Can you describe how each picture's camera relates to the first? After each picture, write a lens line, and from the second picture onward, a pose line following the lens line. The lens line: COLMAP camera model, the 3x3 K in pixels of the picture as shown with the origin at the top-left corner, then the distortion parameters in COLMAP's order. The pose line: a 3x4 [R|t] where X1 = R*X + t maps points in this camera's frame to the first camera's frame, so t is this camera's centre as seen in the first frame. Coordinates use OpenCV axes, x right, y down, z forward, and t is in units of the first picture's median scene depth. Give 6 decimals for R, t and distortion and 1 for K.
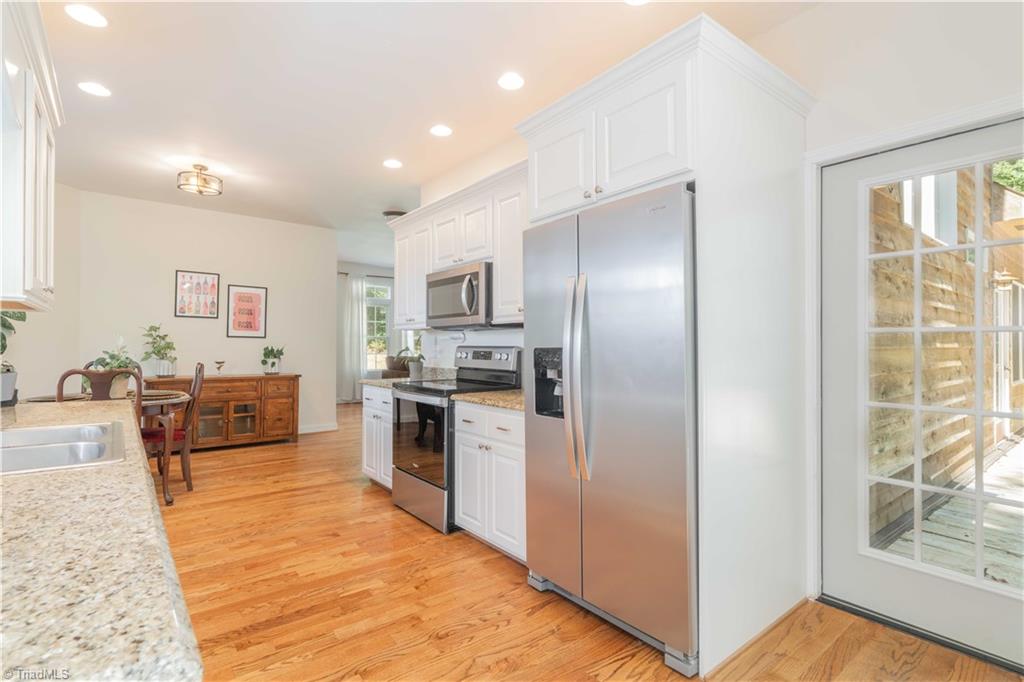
lens RADIAL K [[489.2, 0, 512.0], [0, 489.2, 341.0], [0, 0, 1]] dist [-0.000297, 0.000141]
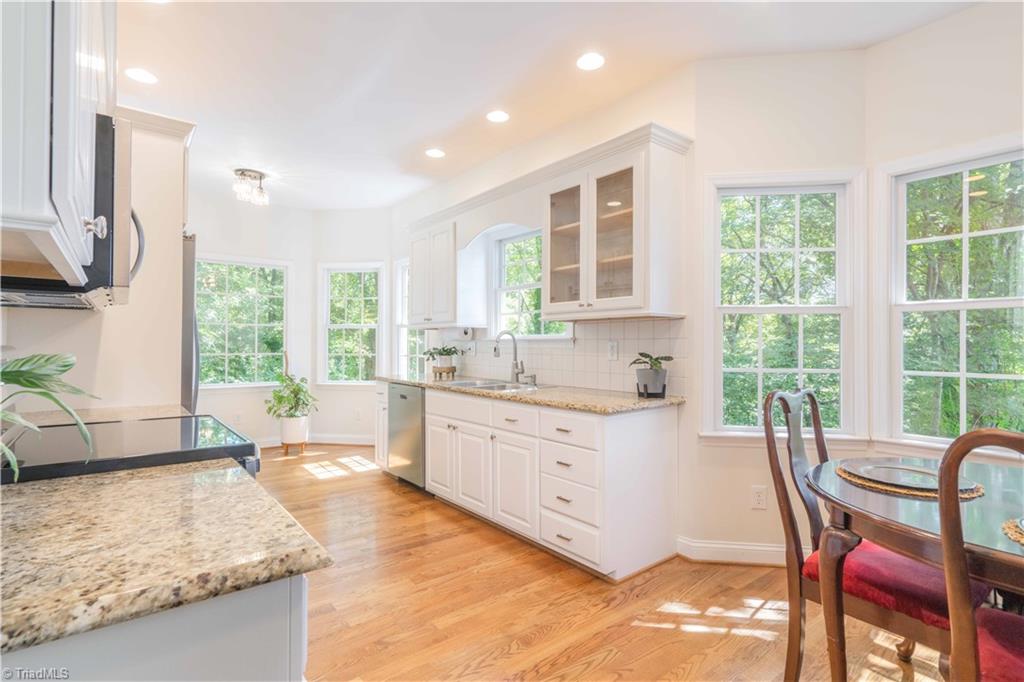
lens RADIAL K [[489.2, 0, 512.0], [0, 489.2, 341.0], [0, 0, 1]] dist [-0.000297, 0.000141]
pose [[-0.999920, -0.004573, 0.011783, -0.383998], [-0.004823, 0.999763, -0.021249, 0.013449], [-0.011683, -0.021304, -0.999705, 1.172527]]
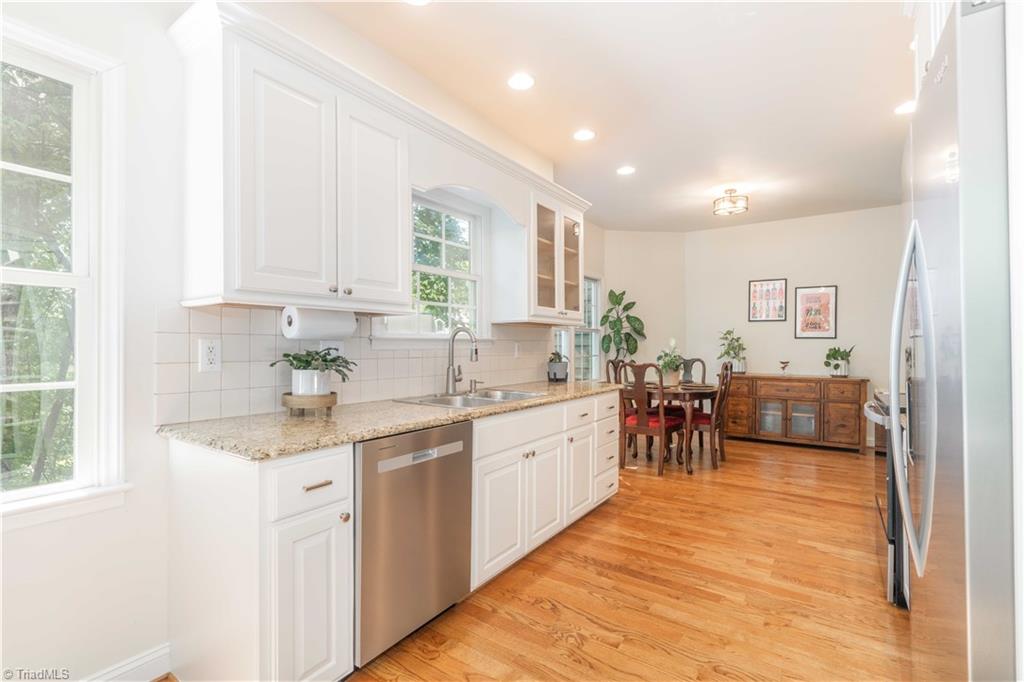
lens RADIAL K [[470.0, 0, 508.9], [0, 470.0, 344.9], [0, 0, 1]] dist [0.000938, -0.000132]
pose [[0.281218, -0.005964, -0.959625, 0.271886], [0.010458, 0.999940, -0.003150, 0.003579], [0.959587, -0.009150, 0.281264, 0.186243]]
